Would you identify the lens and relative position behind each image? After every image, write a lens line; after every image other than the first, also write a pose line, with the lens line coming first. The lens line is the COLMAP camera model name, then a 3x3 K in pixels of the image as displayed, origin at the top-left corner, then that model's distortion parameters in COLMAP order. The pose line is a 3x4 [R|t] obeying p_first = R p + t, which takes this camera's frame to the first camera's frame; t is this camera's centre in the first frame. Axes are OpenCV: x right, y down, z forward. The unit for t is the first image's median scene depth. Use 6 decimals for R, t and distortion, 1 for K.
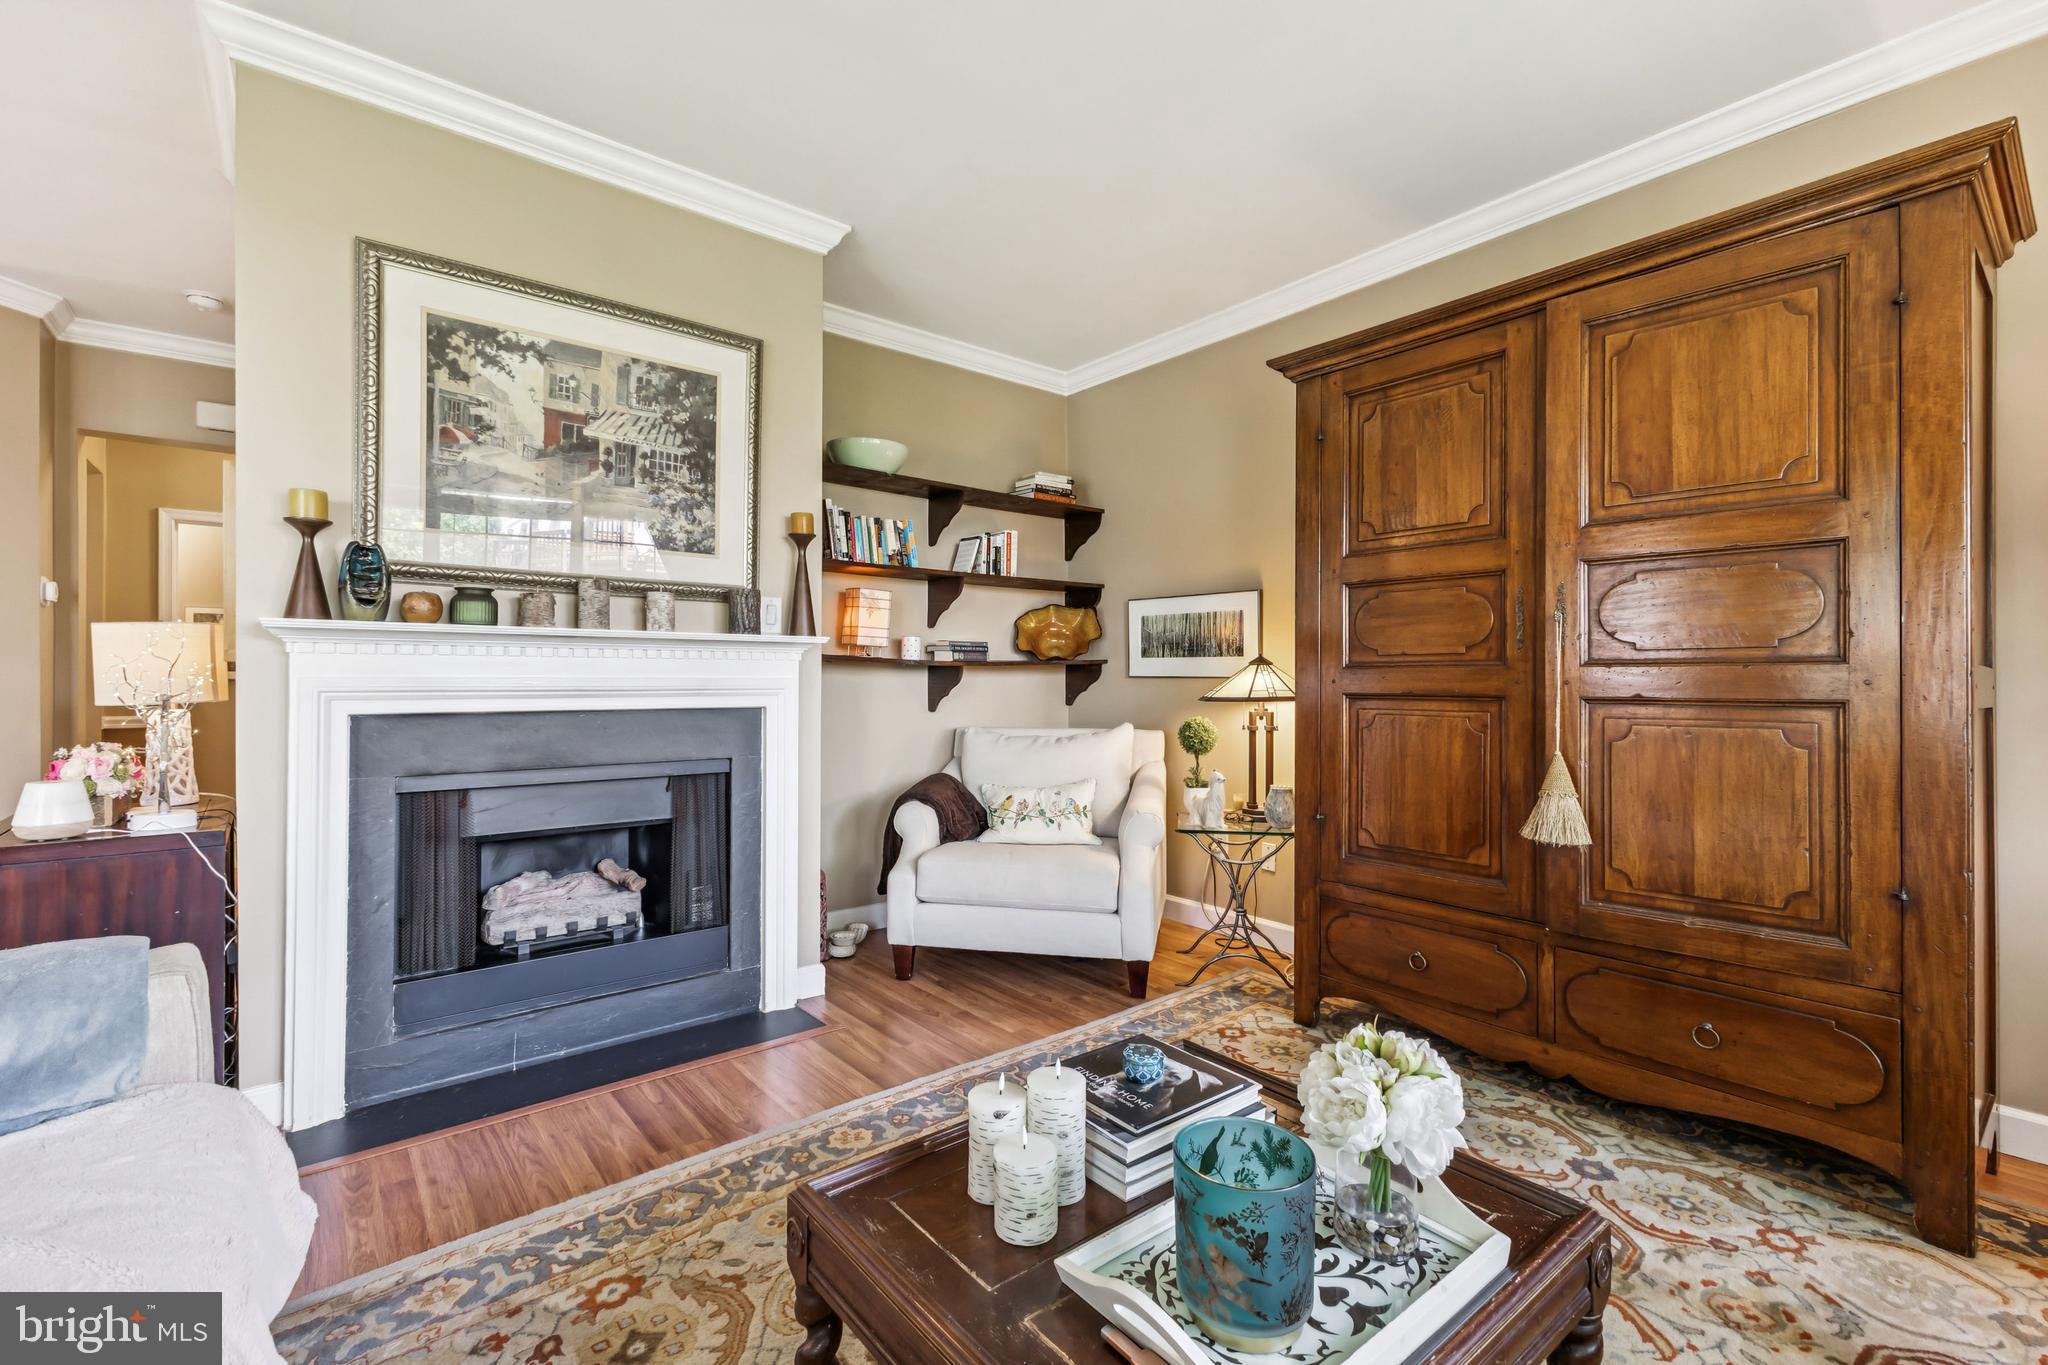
lens RADIAL K [[894.8, 0, 1033.4], [0, 894.8, 676.6], [0, 0, 1]] dist [0.011703, 0.000071]
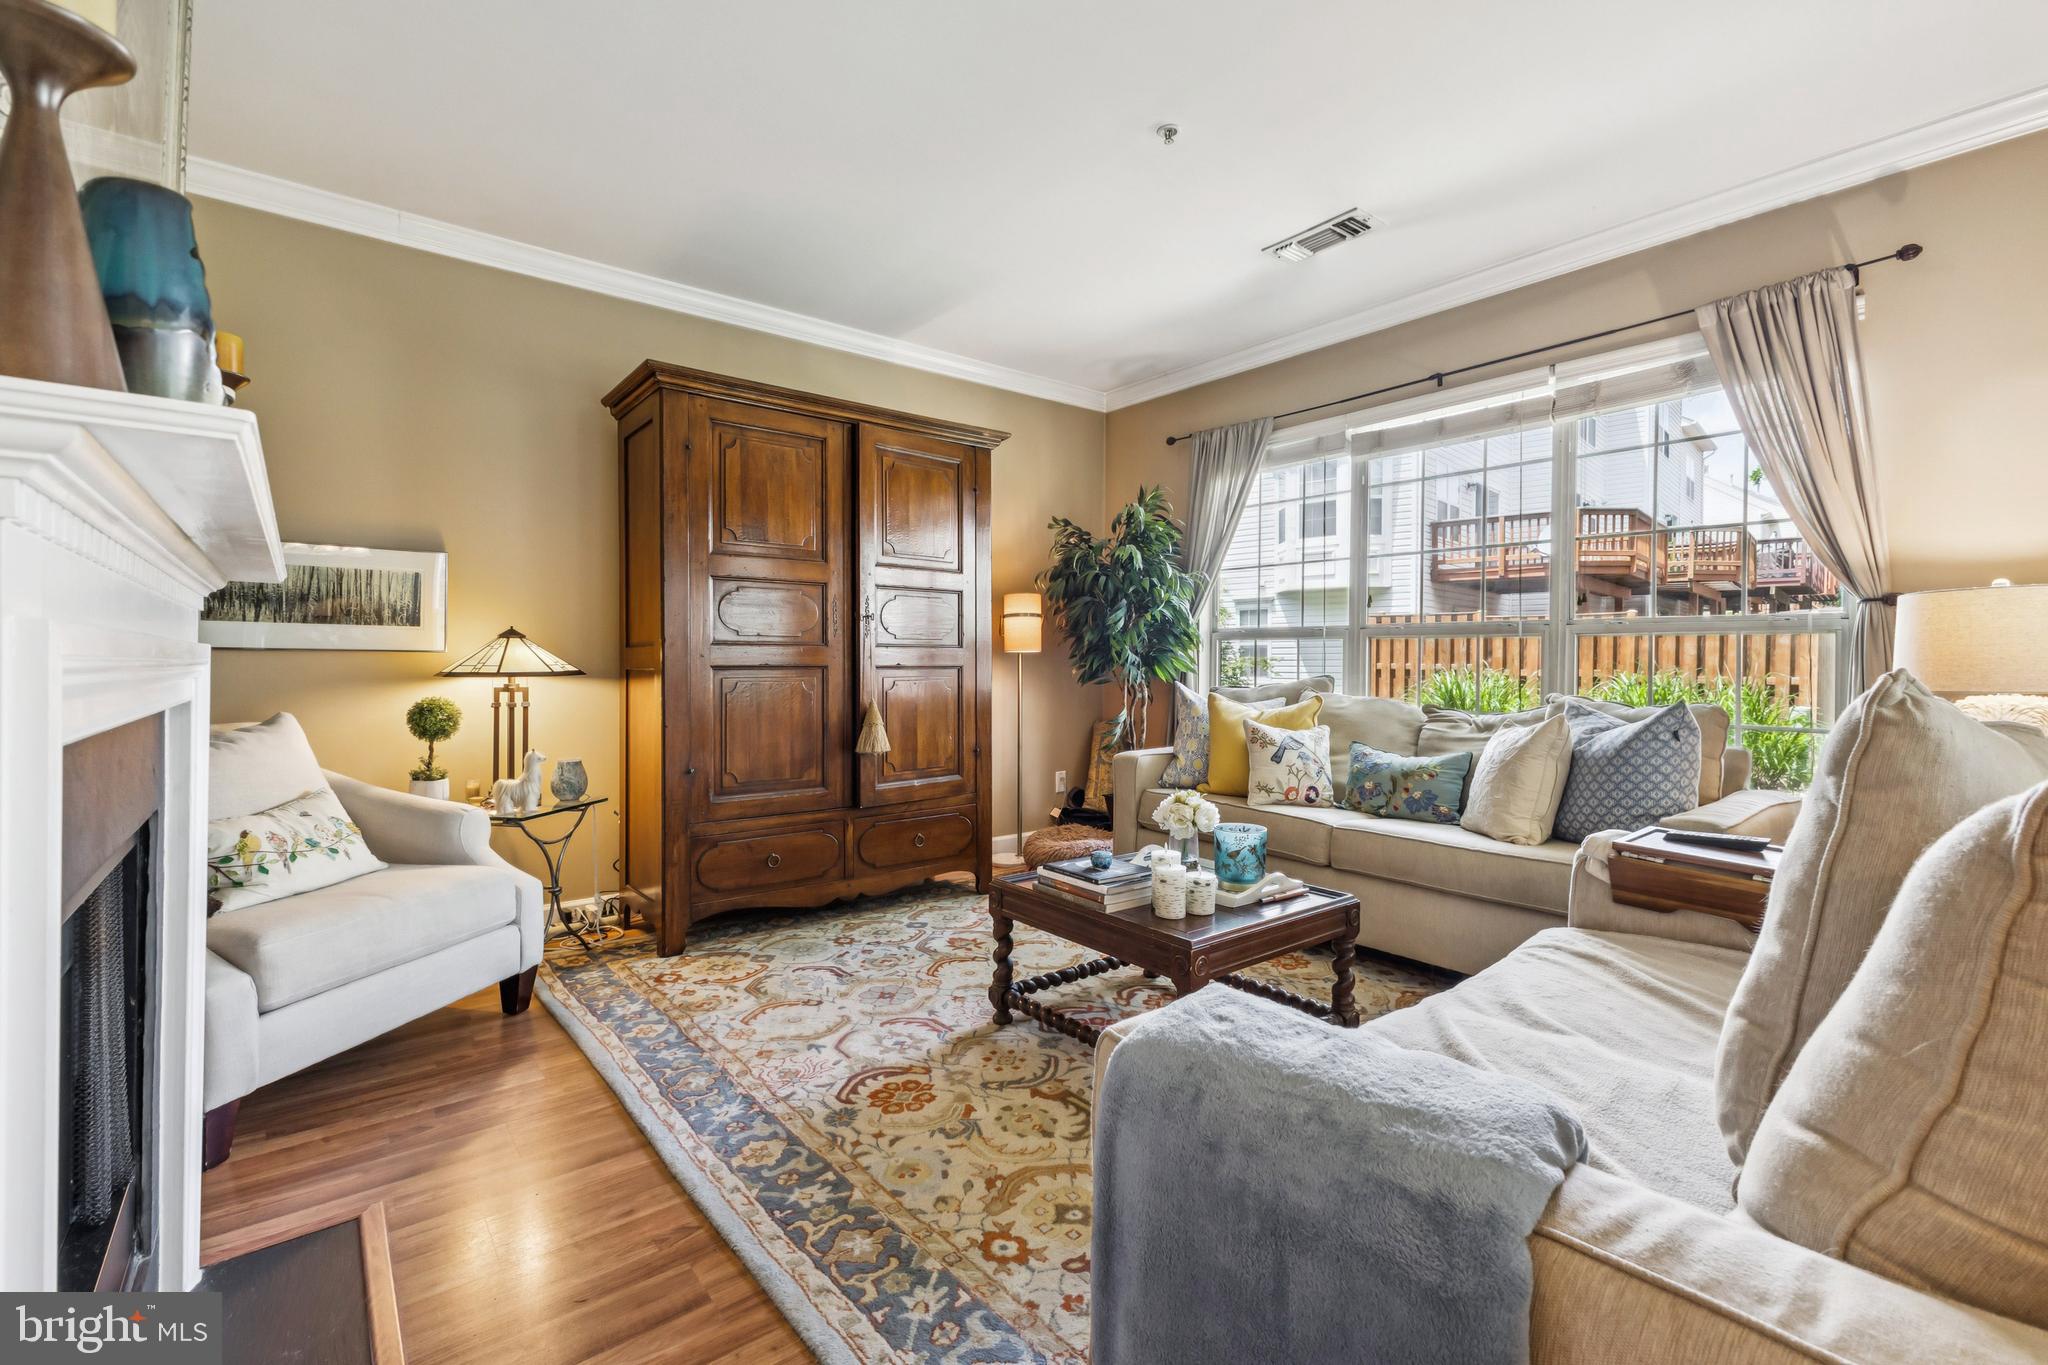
lens RADIAL K [[887.1, 0, 1022.7], [0, 887.1, 678.4], [0, 0, 1]] dist [0.001608, 0.000019]
pose [[0.011028, -0.019945, 0.999740, -0.874844], [-0.006485, 0.999779, 0.020017, 0.009903], [-0.999918, -0.006704, 0.010896, 0.582674]]
